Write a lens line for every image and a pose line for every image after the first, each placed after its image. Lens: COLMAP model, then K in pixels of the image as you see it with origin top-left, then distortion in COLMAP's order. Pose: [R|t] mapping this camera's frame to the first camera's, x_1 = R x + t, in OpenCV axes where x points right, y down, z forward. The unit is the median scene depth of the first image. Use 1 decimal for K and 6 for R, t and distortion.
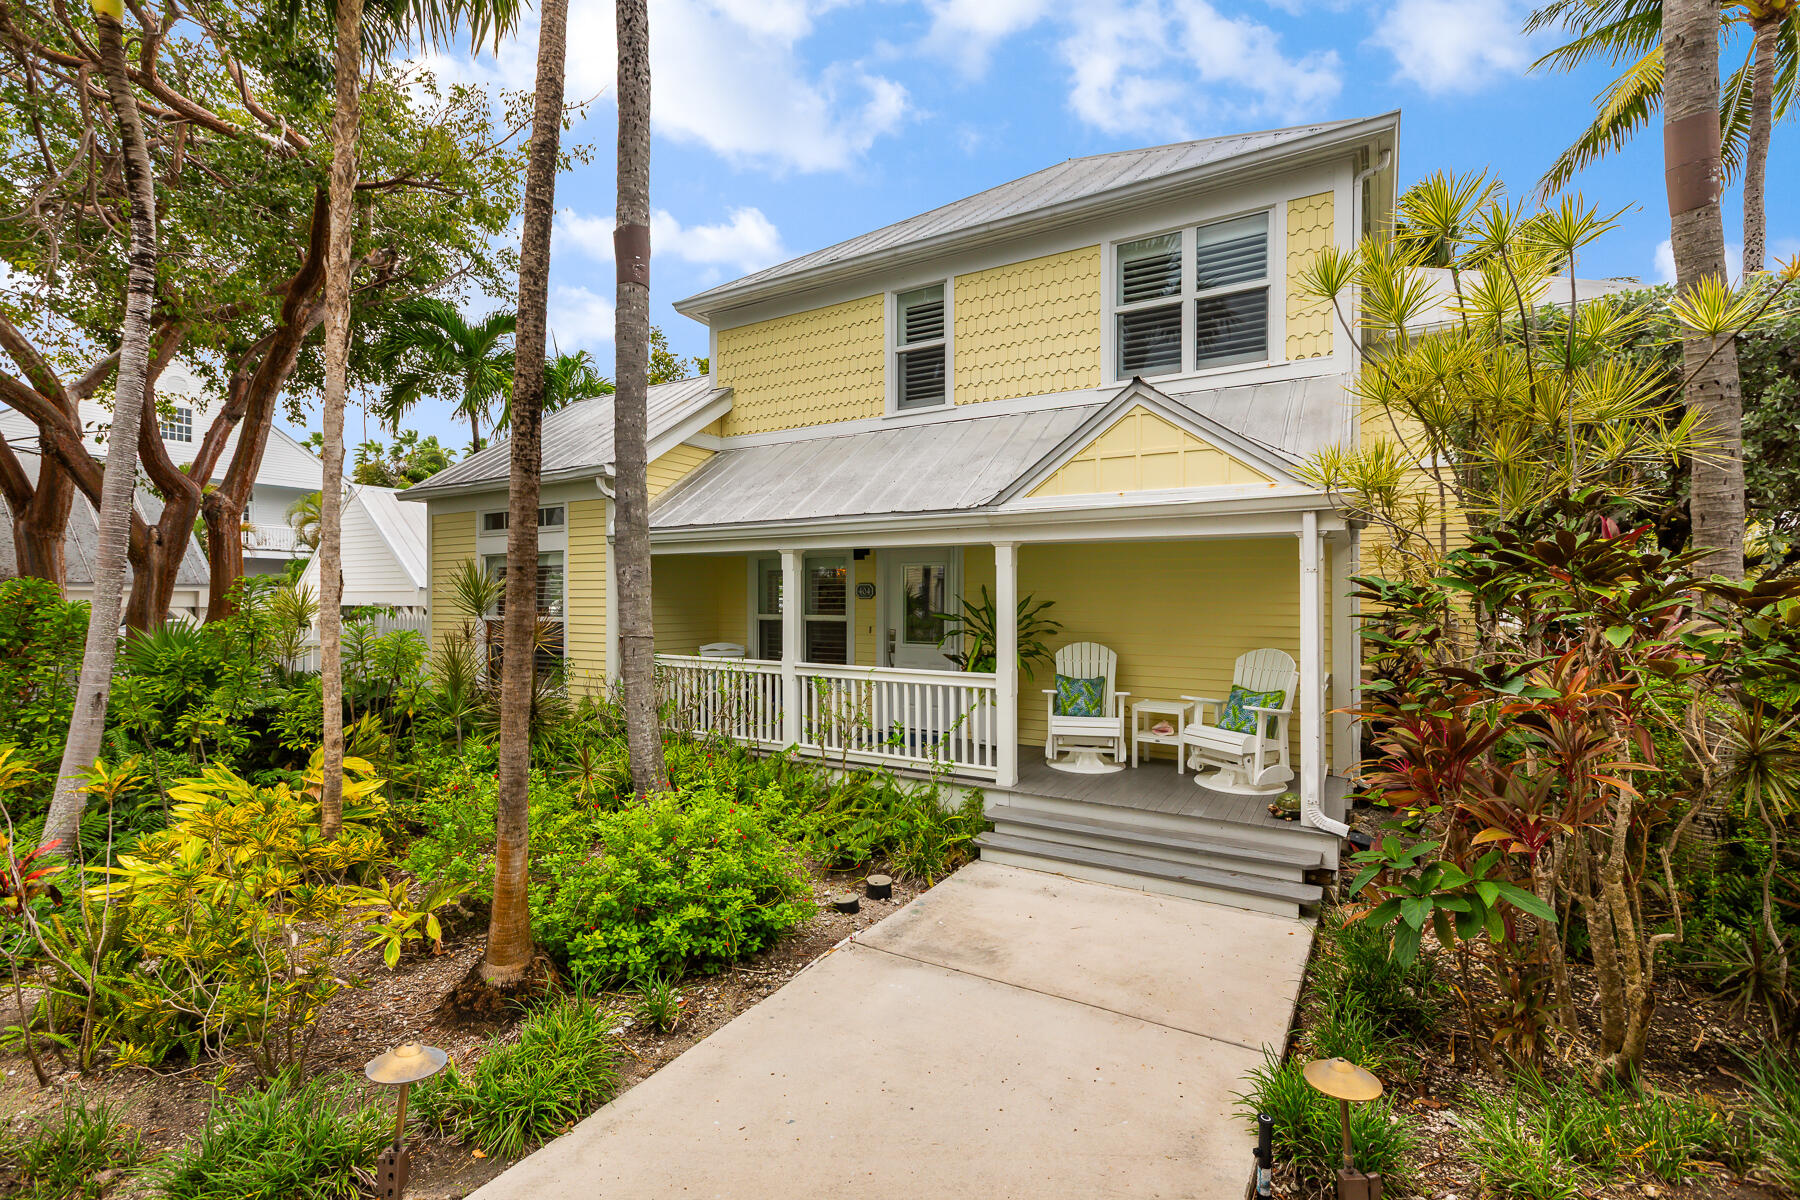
lens RADIAL K [[808.0, 0, 900.7], [0, 808.0, 601.3], [0, 0, 1]] dist [0.003398, 0.000020]
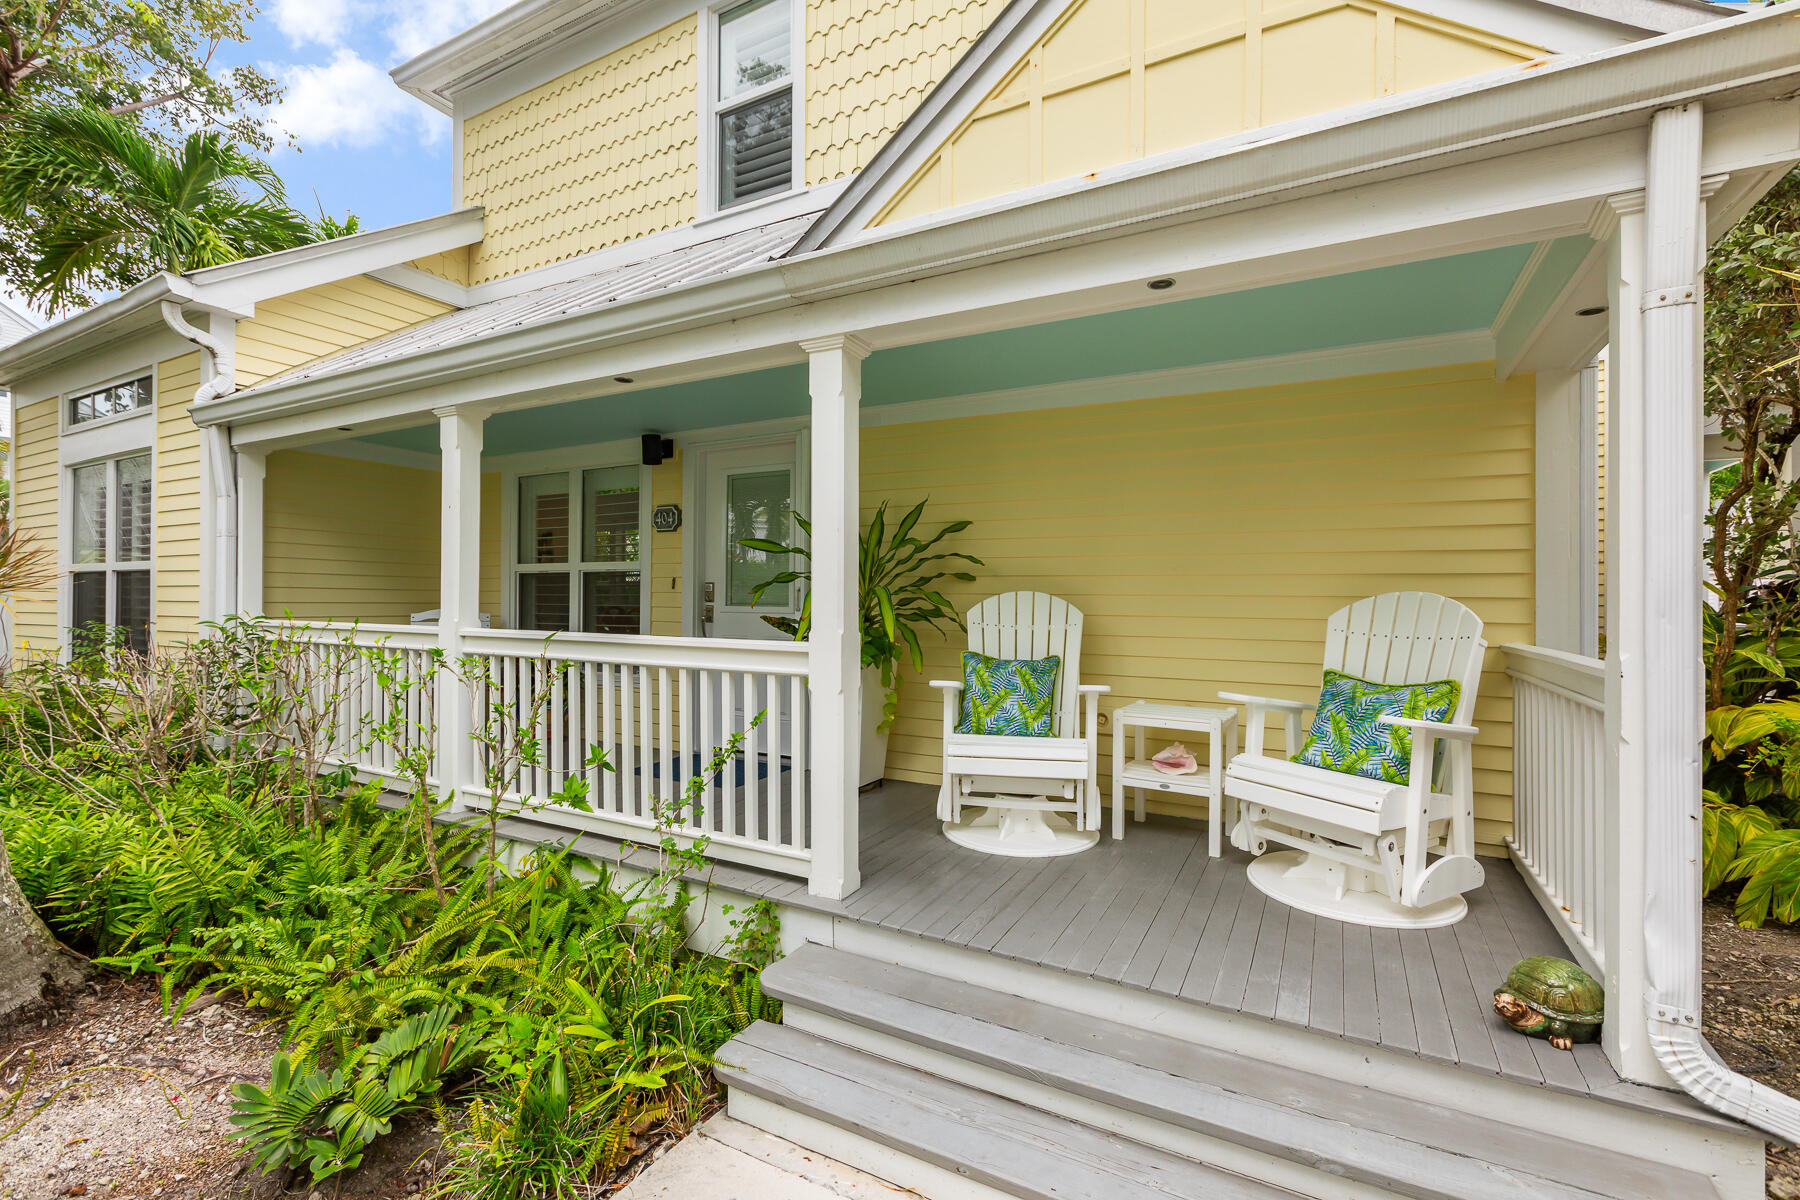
lens RADIAL K [[808.0, 0, 895.5], [0, 808.0, 598.5], [0, 0, 1]] dist [0.003398, 0.000020]
pose [[0.999660, 0.005368, 0.025516, 0.140842], [-0.005222, 0.999970, -0.005766, 0.062667], [-0.025547, 0.005631, 0.999658, 0.511472]]
